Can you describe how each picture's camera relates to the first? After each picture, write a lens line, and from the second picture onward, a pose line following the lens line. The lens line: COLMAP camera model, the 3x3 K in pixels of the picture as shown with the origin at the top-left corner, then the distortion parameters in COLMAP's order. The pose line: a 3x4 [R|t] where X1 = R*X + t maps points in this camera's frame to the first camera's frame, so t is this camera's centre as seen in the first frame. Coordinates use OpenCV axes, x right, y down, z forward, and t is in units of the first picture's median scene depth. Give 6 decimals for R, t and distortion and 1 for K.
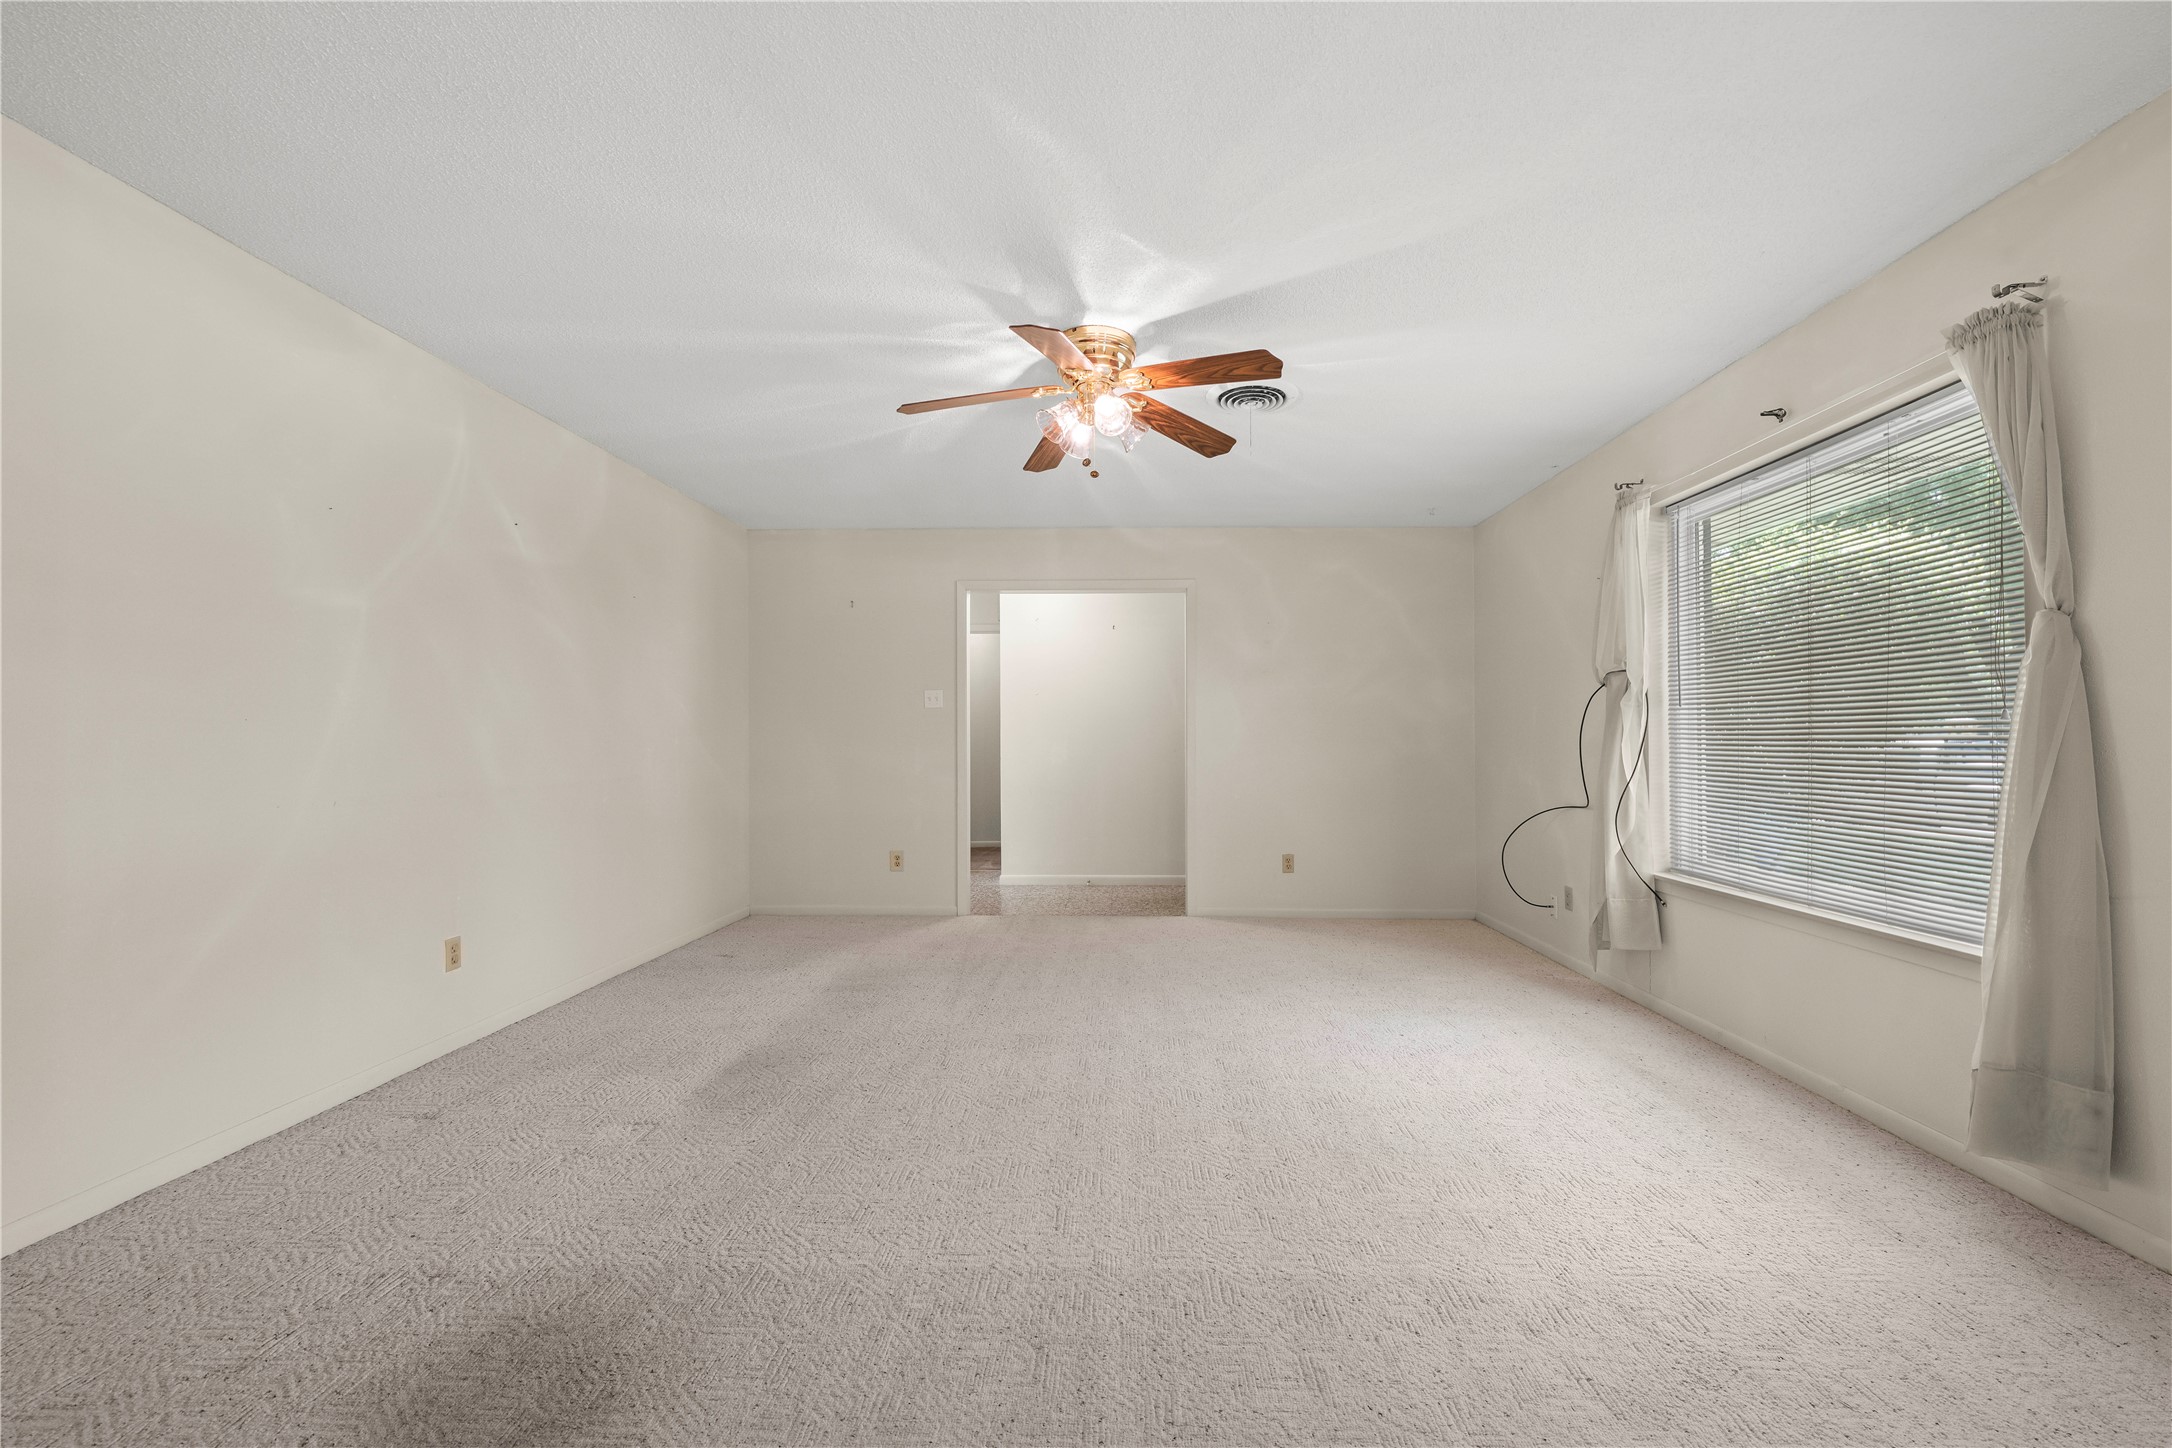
lens RADIAL K [[867.4, 0, 1100.6], [0, 867.4, 728.7], [0, 0, 1]] dist [-0.000349, 0.000214]
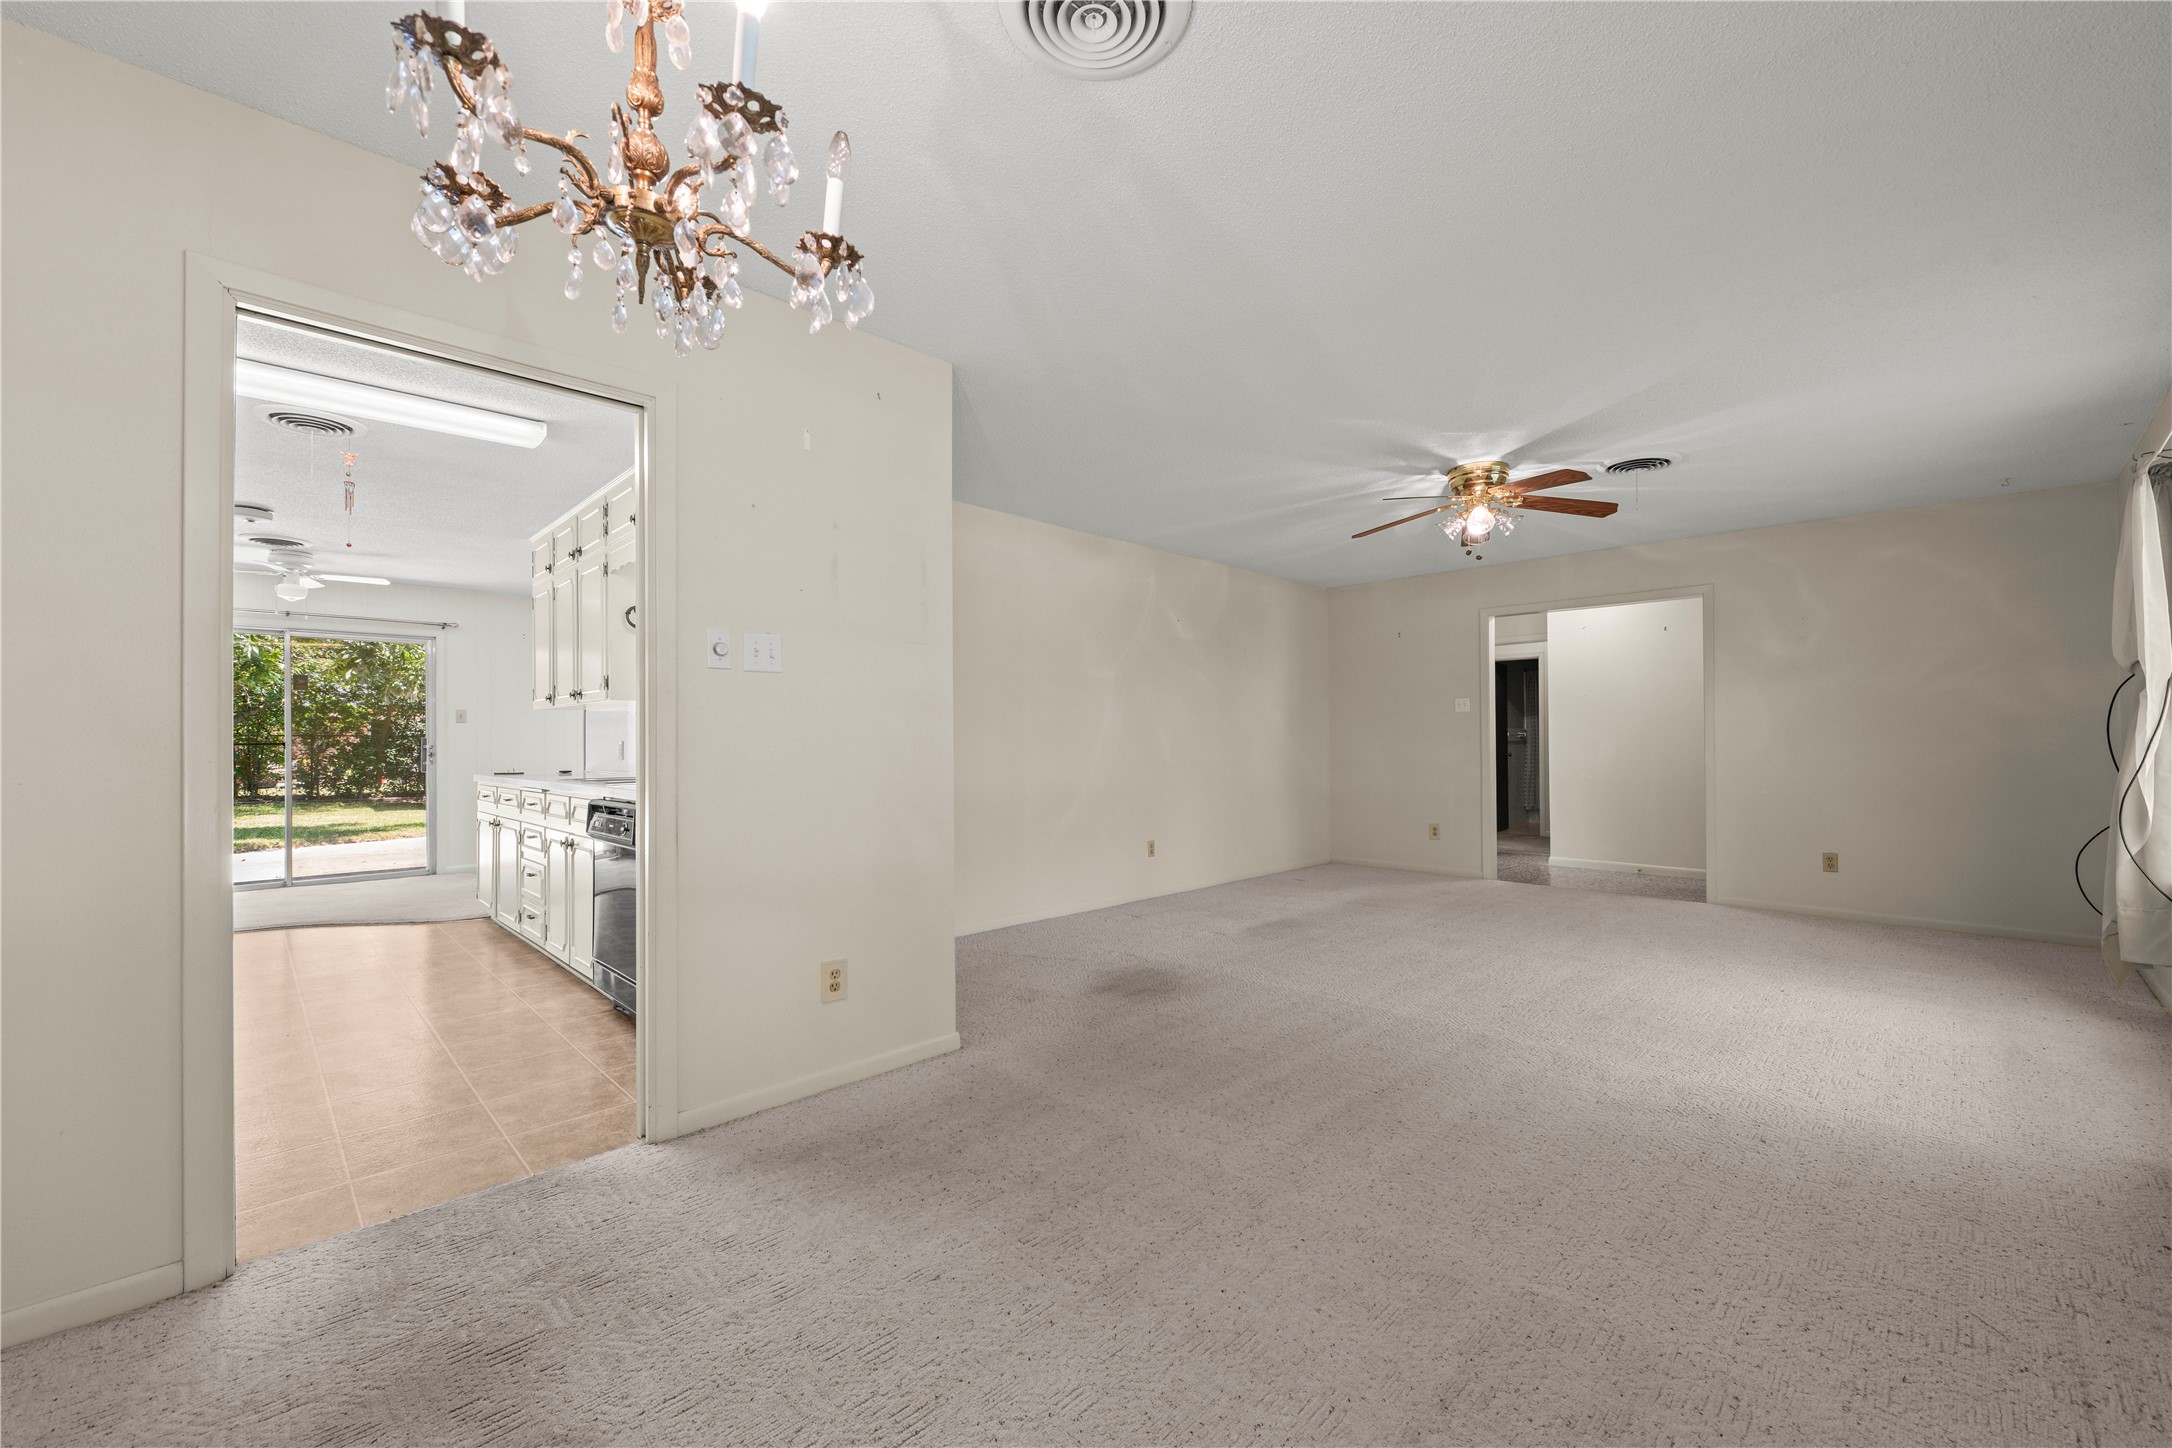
lens RADIAL K [[867.4, 0, 1088.3], [0, 867.4, 734.4], [0, 0, 1]] dist [-0.000349, 0.000214]
pose [[0.718084, -0.007495, -0.695916, 0.482328], [0.013497, 0.999904, 0.003158, -0.006221], [0.695826, -0.011660, 0.718116, -0.469446]]
